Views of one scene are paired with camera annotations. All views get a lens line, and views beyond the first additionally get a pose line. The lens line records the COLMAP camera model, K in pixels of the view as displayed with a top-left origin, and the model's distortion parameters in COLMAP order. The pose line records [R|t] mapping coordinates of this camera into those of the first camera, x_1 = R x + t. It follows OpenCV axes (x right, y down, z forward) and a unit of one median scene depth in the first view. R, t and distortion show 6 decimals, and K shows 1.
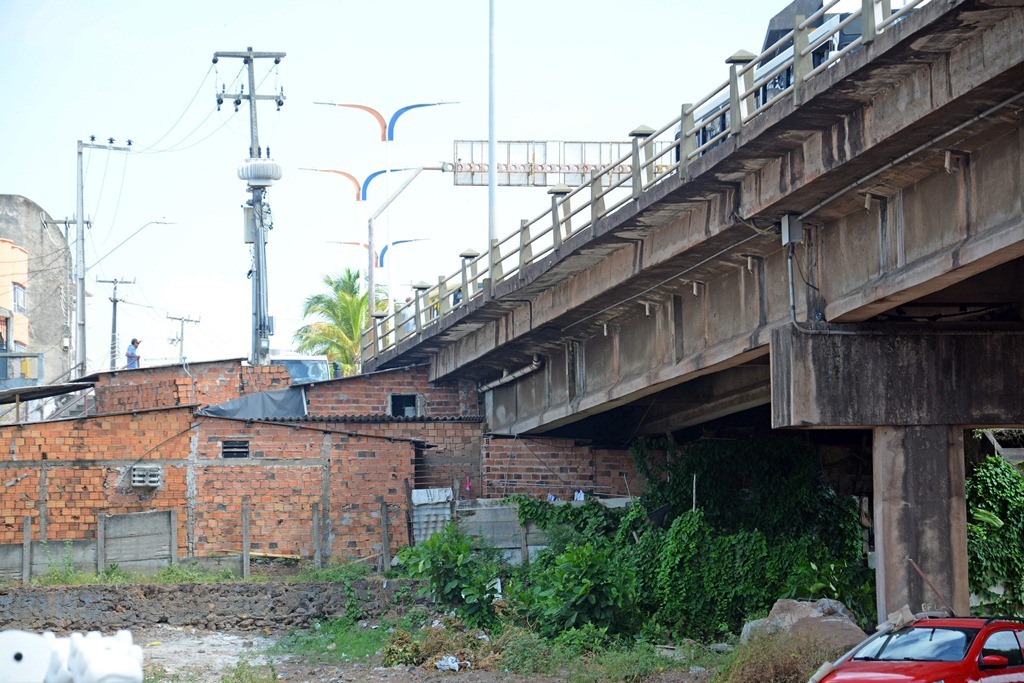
lens RADIAL K [[3970.8, 0, 511.4], [0, 3970.8, 341.4], [0, 0, 1]] dist [1.338861, 0.000000]
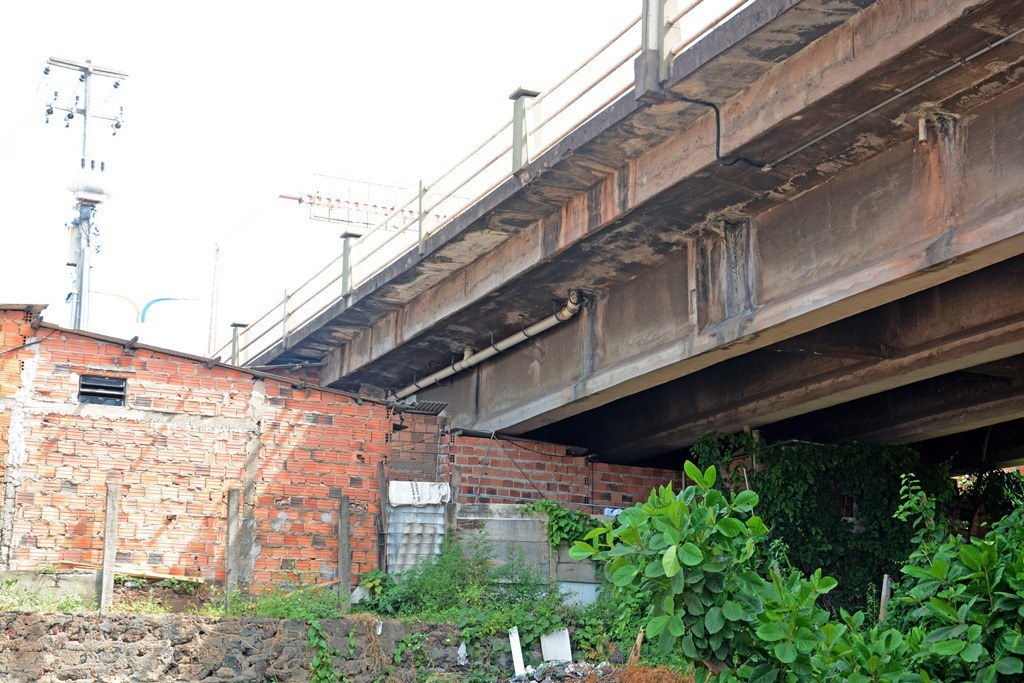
lens RADIAL K [[1616.6, 0, 513.4], [0, 1616.6, 341.1], [0, 0, 1]] dist [0.237365, 0.000000]
pose [[0.967091, 0.082236, 0.240773, -0.068888], [-0.046134, 0.987317, -0.151913, 0.053320], [-0.250212, 0.135806, 0.958619, 0.751116]]
